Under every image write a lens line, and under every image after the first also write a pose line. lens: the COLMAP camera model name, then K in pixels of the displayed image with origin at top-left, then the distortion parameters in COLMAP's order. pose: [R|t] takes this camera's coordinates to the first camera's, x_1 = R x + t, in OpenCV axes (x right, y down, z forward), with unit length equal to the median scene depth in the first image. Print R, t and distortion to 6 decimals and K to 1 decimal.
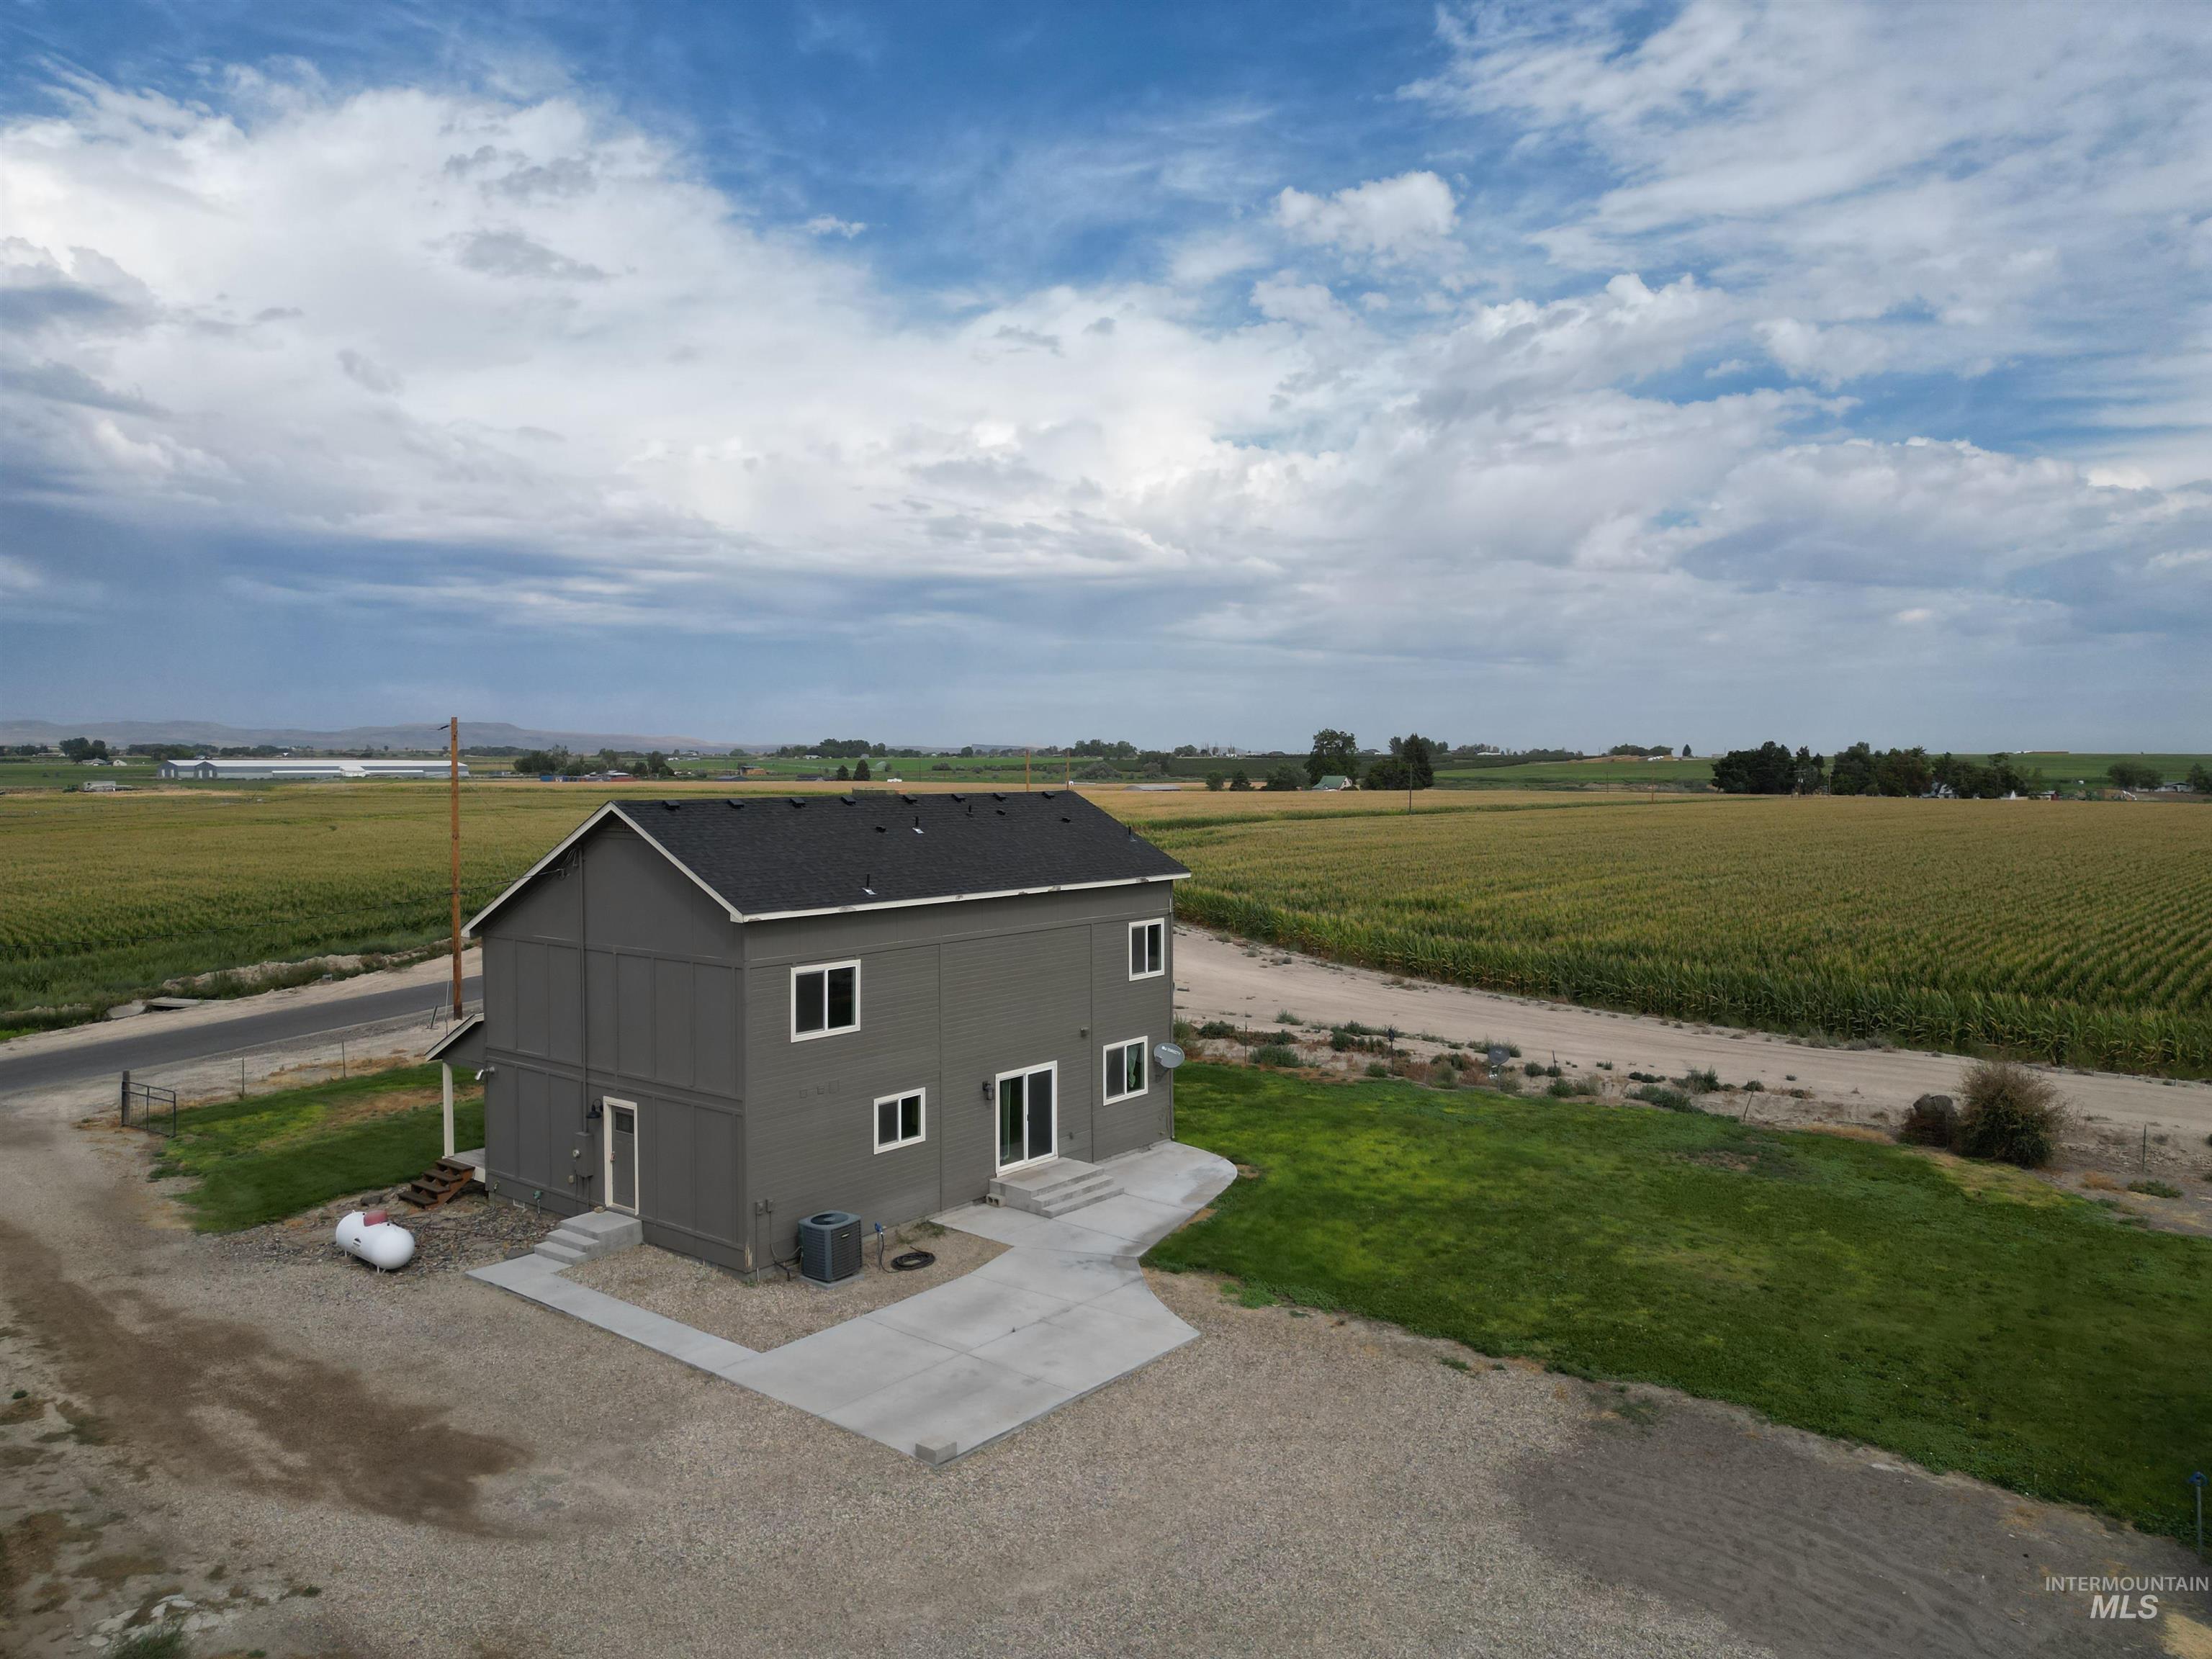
lens RADIAL K [[1552.2, 0, 1100.4], [0, 1552.2, 828.8], [0, 0, 1]] dist [0.076366, -0.074509]
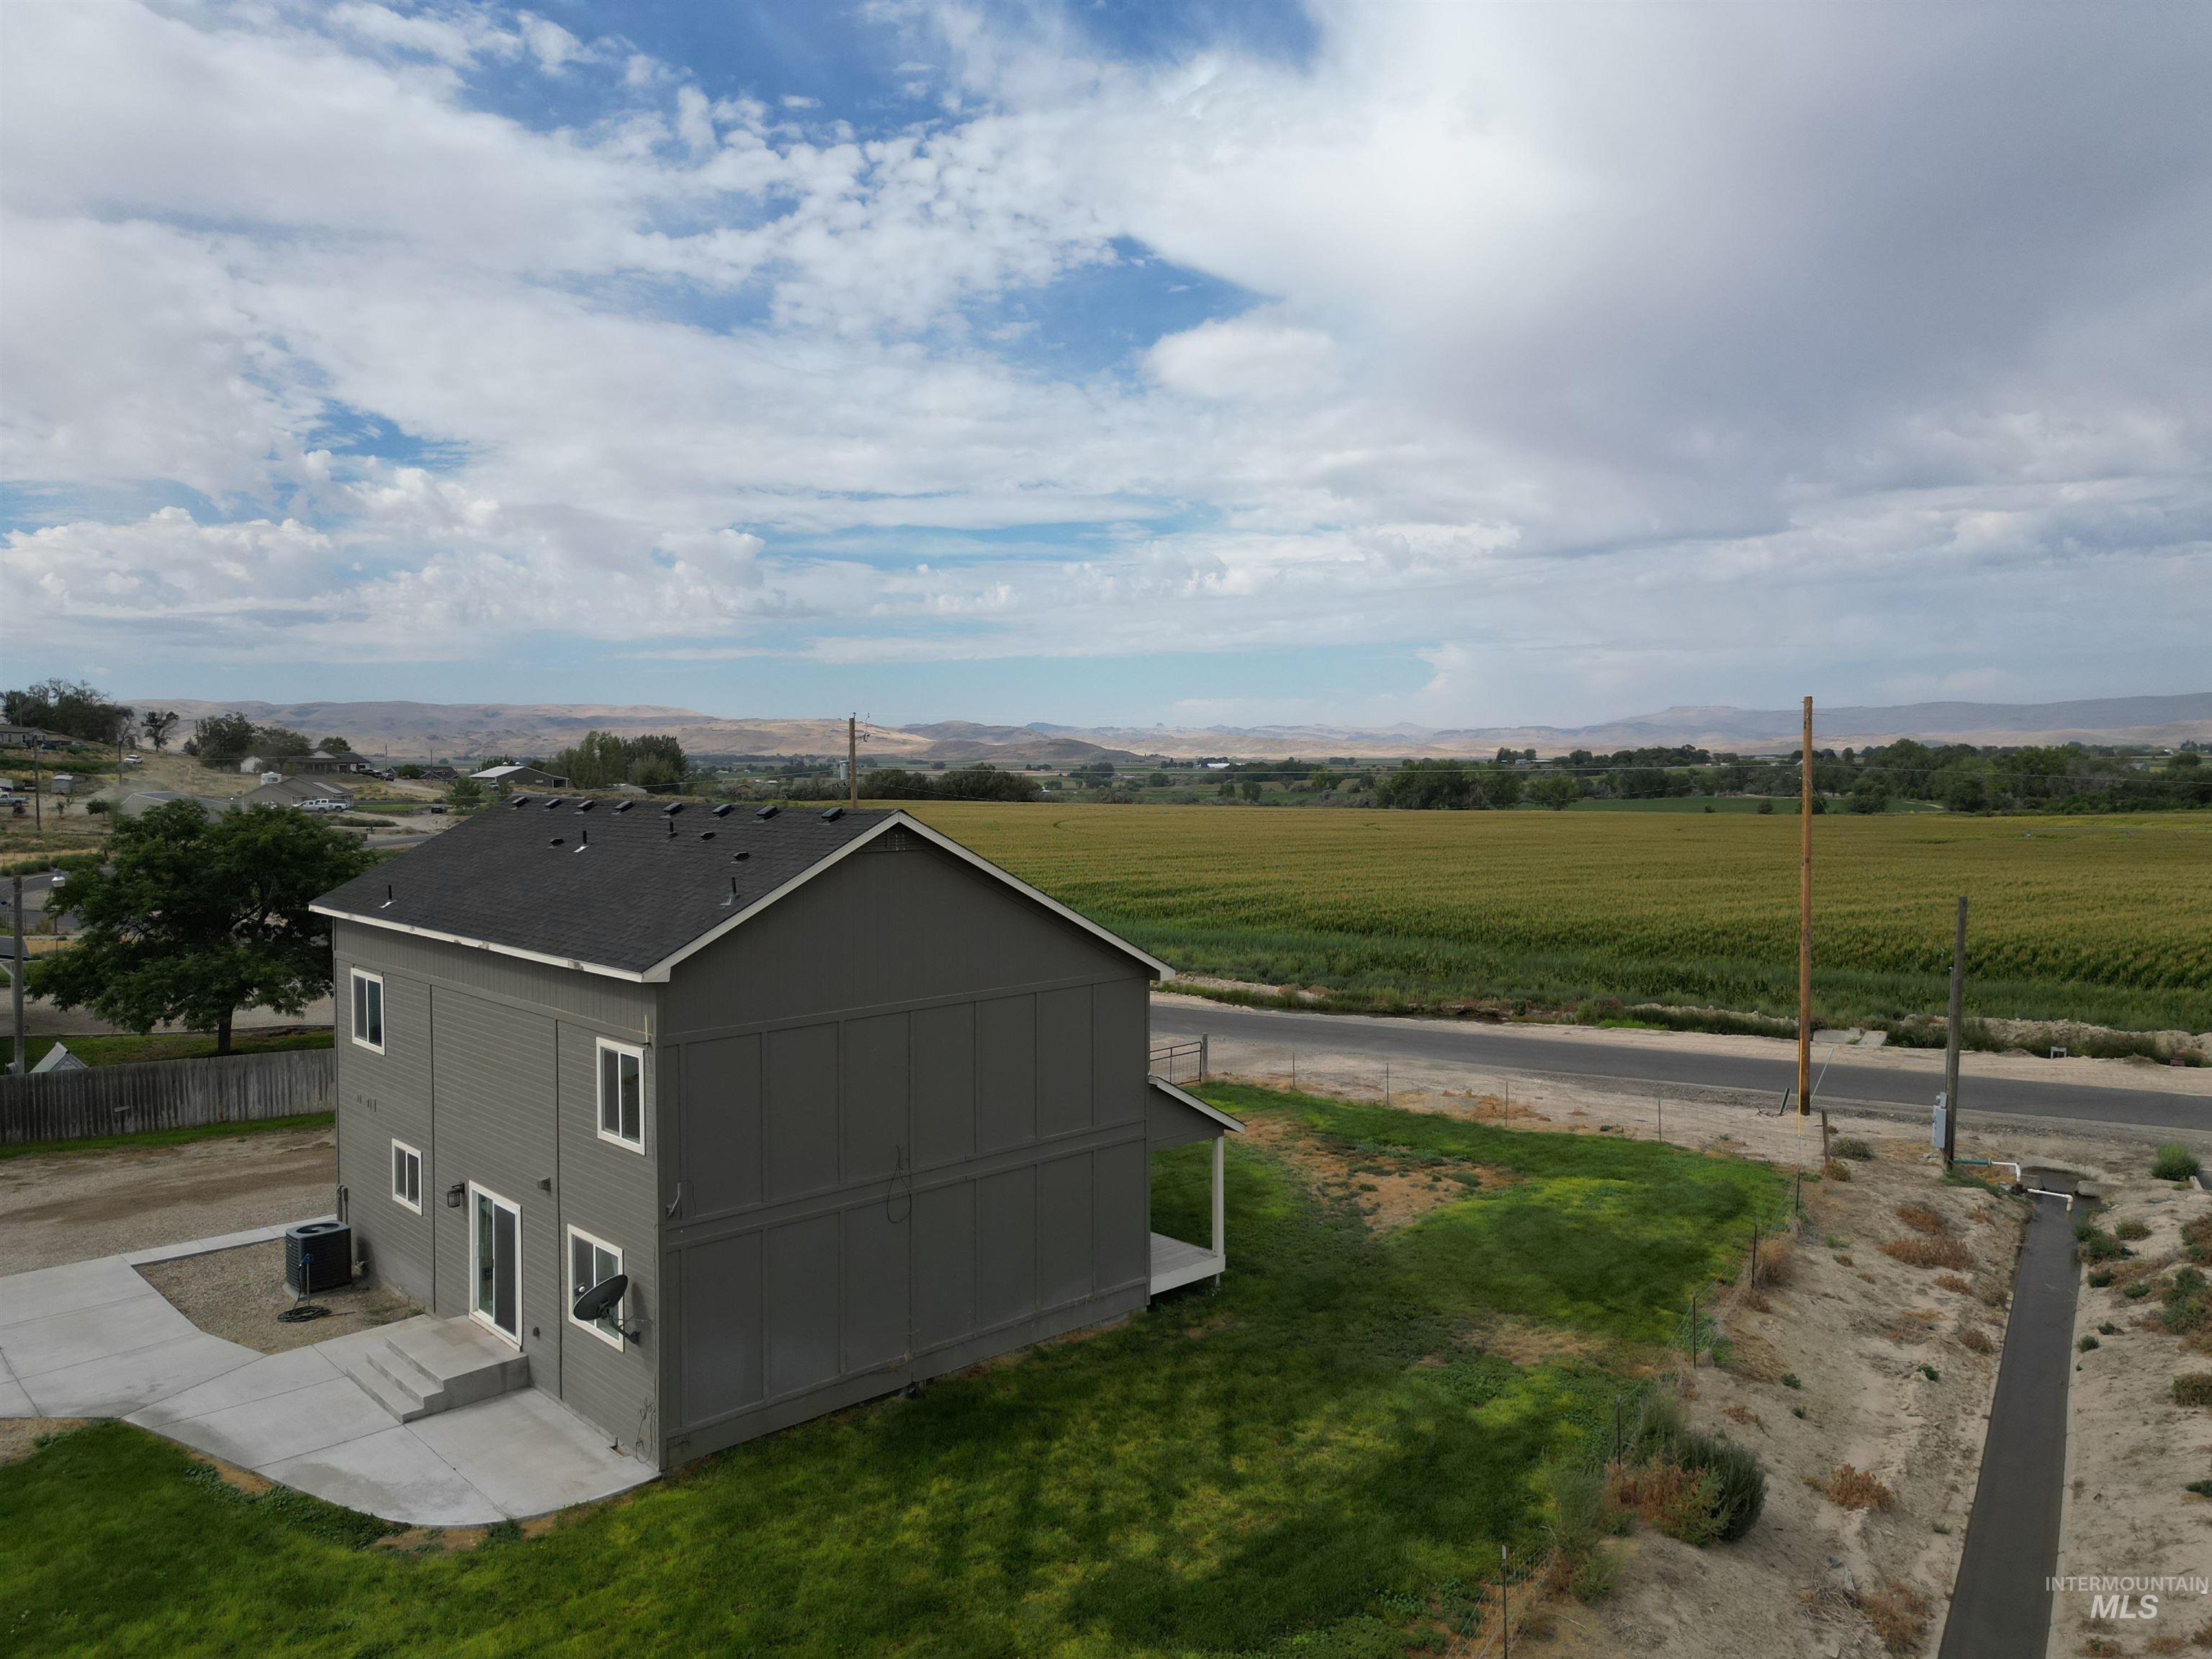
lens RADIAL K [[1552.2, 0, 1106.5], [0, 1552.2, 853.1], [0, 0, 1]] dist [0.076366, -0.074509]
pose [[-0.135371, 0.060223, -0.988963, 0.656982], [-0.042059, 0.996902, 0.066464, -0.063356], [0.989902, 0.050592, -0.132418, 1.467666]]
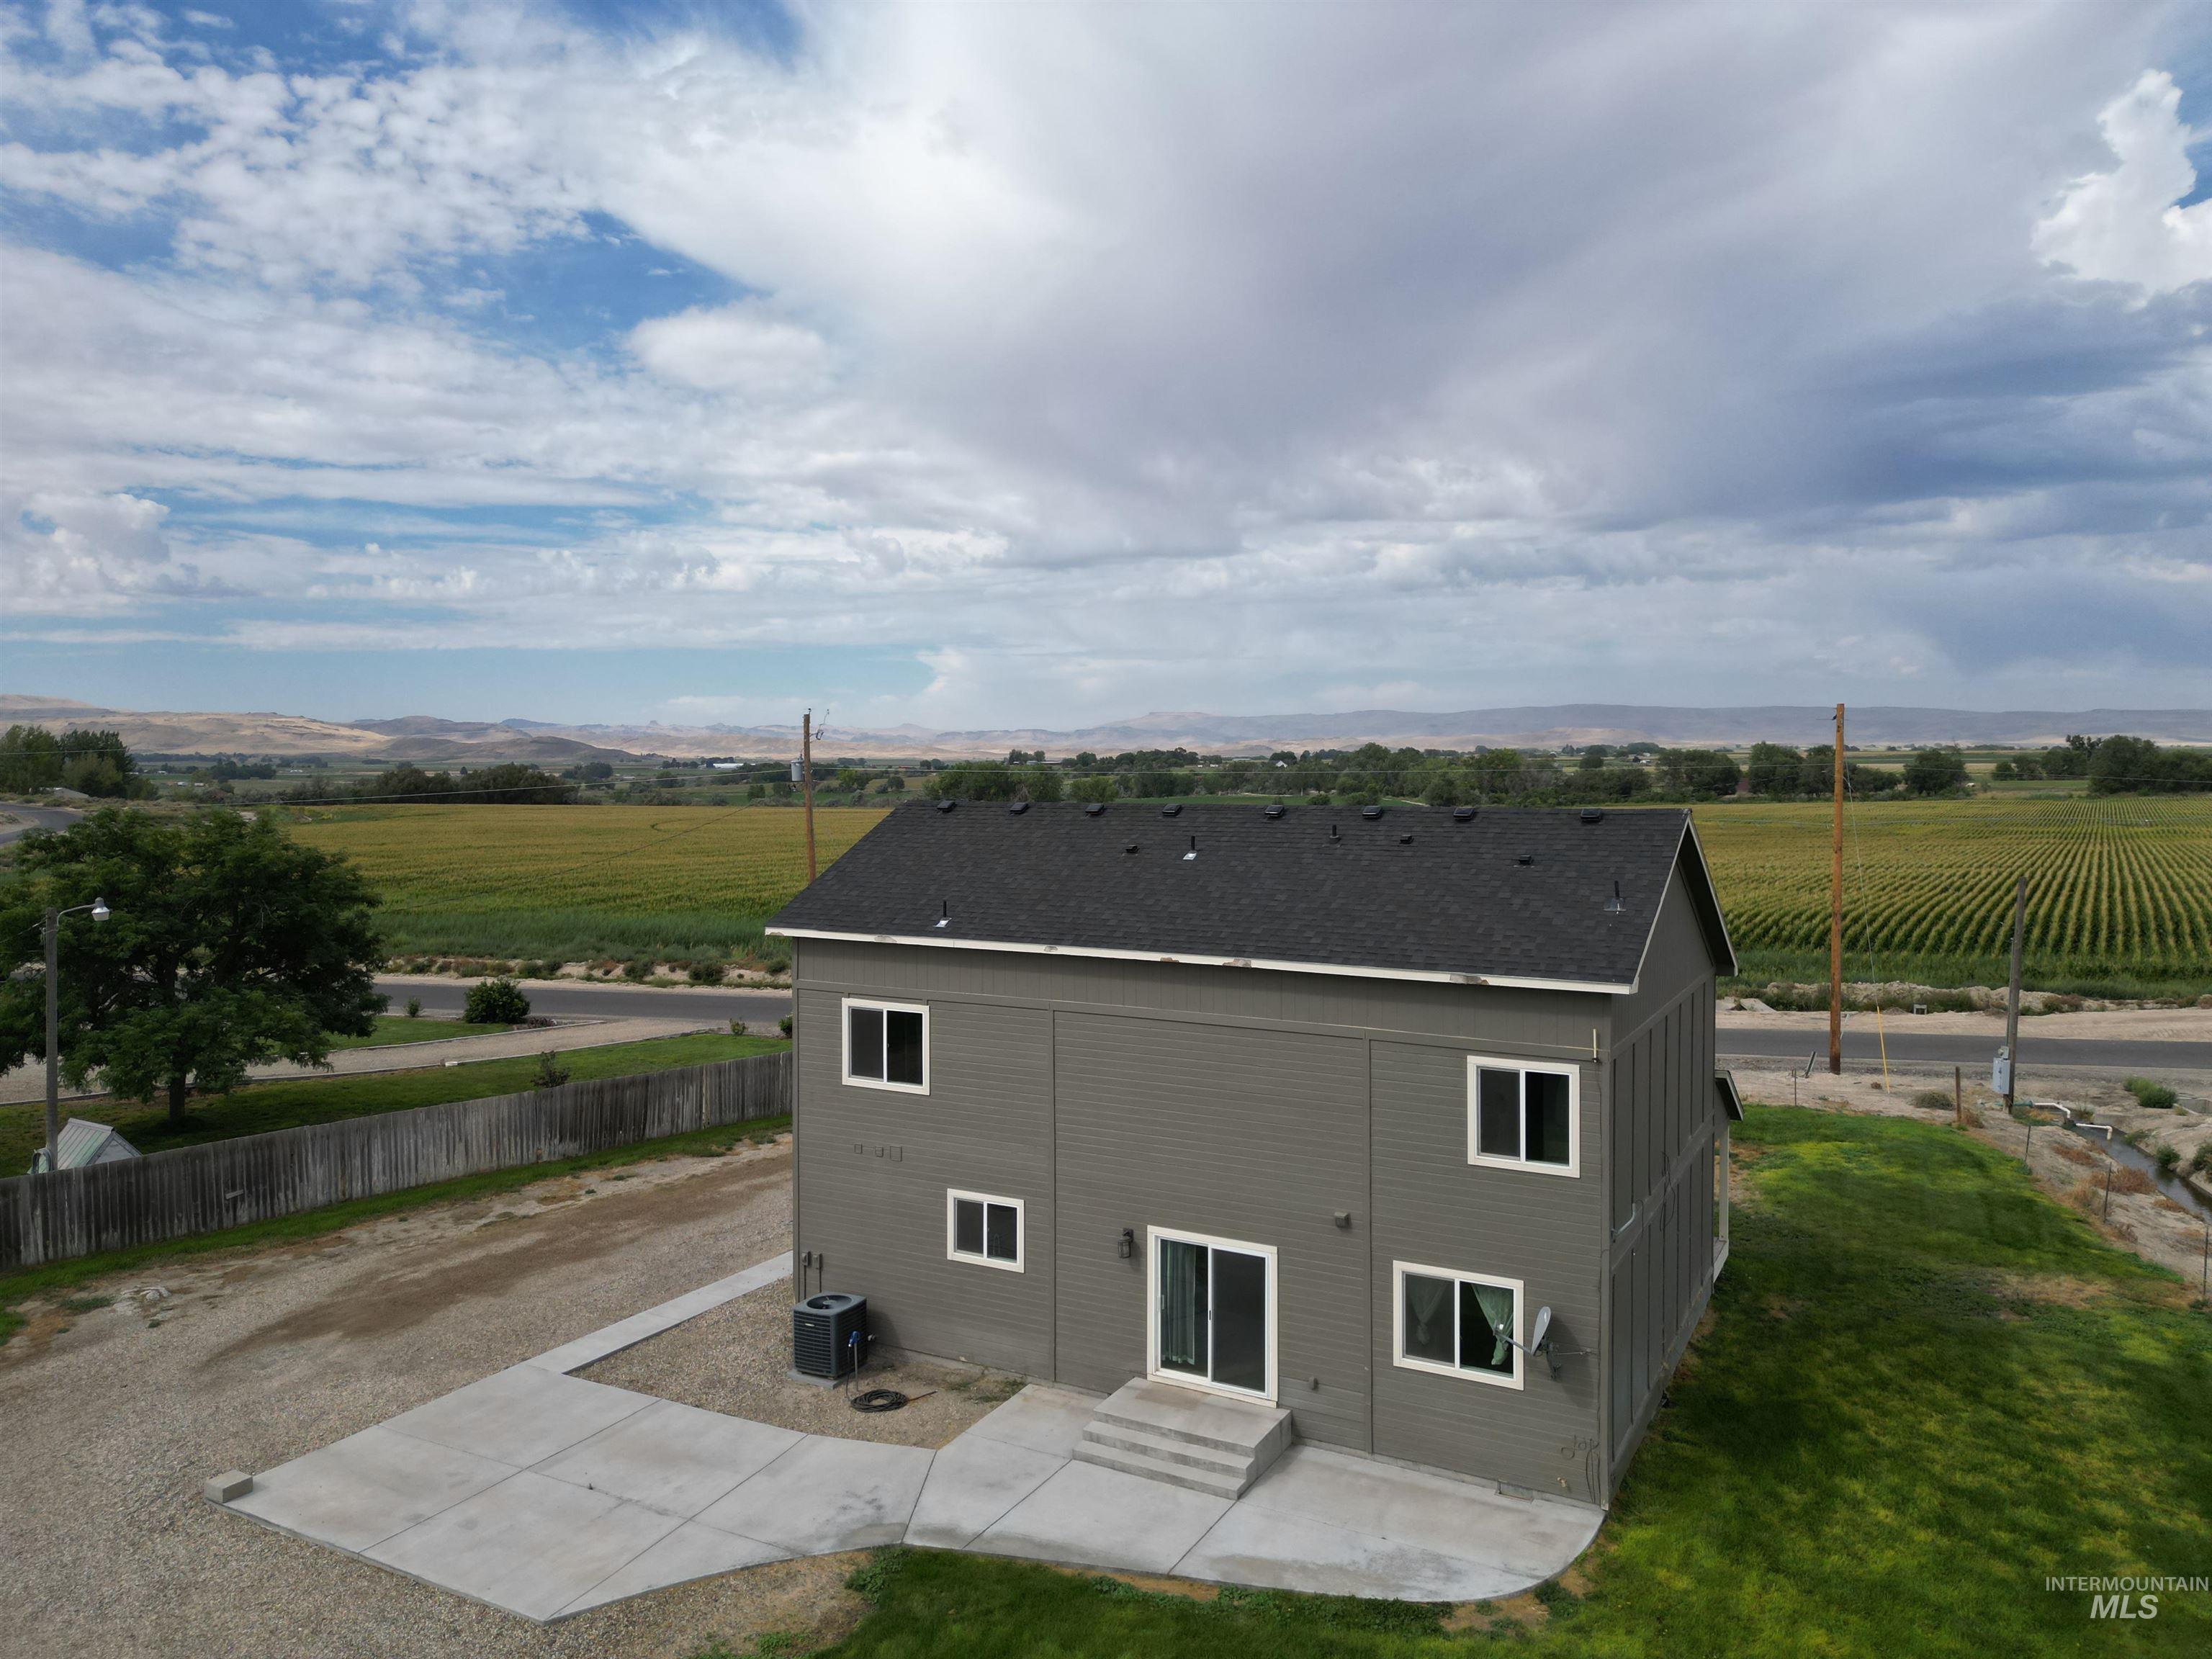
lens RADIAL K [[1552.2, 0, 1107.7], [0, 1552.2, 836.3], [0, 0, 1]] dist [0.076366, -0.074509]
pose [[0.181280, 0.048992, -0.982211, 0.612918], [-0.042256, 0.998224, 0.041992, -0.038886], [0.982523, 0.033892, 0.183028, 0.900235]]
